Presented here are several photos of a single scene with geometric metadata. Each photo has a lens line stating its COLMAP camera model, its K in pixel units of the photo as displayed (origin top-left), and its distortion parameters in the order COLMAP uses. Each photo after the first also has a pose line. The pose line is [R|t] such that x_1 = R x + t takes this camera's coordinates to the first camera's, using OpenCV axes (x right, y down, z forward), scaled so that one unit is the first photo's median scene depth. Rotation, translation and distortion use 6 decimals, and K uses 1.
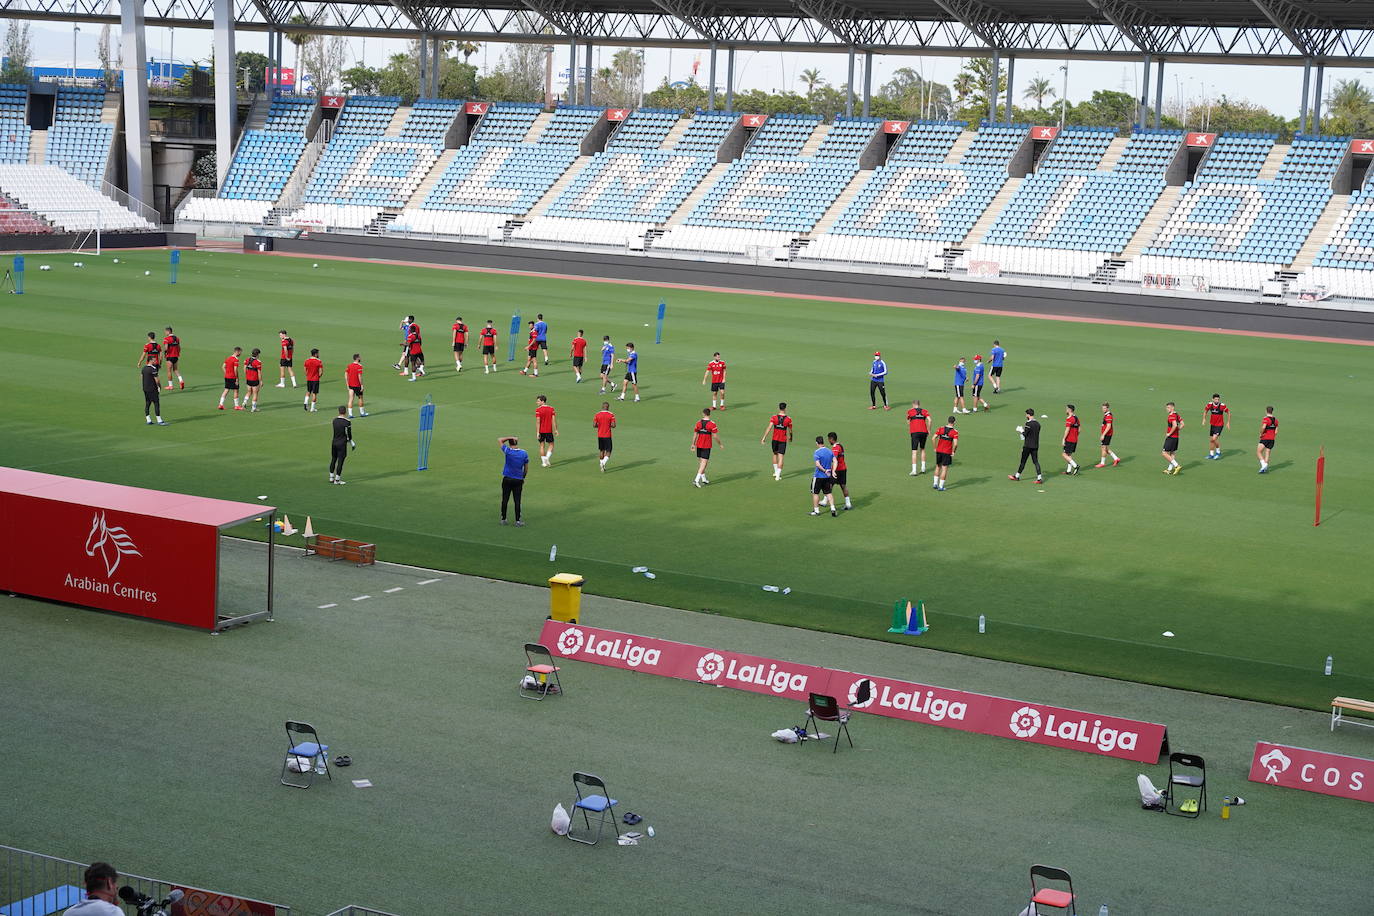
lens RADIAL K [[2461.2, 0, 687.2], [0, 2461.2, 463.4], [0, 0, 1]] dist [-0.002897, 0.000000]
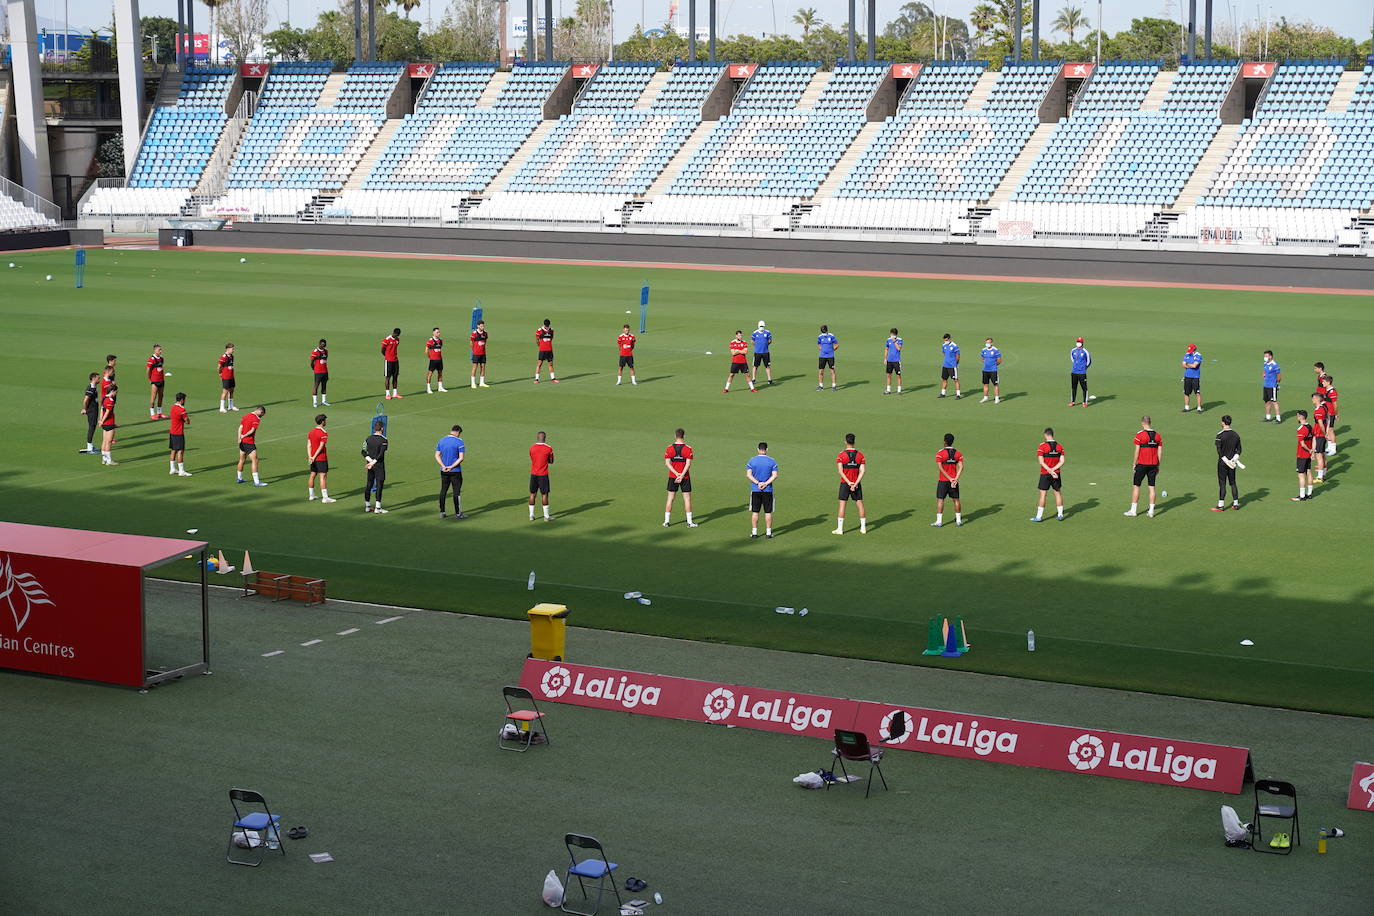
lens RADIAL K [[2461.2, 0, 686.7], [0, 2461.2, 452.9], [0, 0, 1]] dist [-0.002897, 0.000000]
pose [[0.999014, -0.043488, -0.008960, 0.009567], [0.043538, 0.999036, 0.005532, -0.010628], [0.008711, -0.005916, 0.999945, 0.134352]]
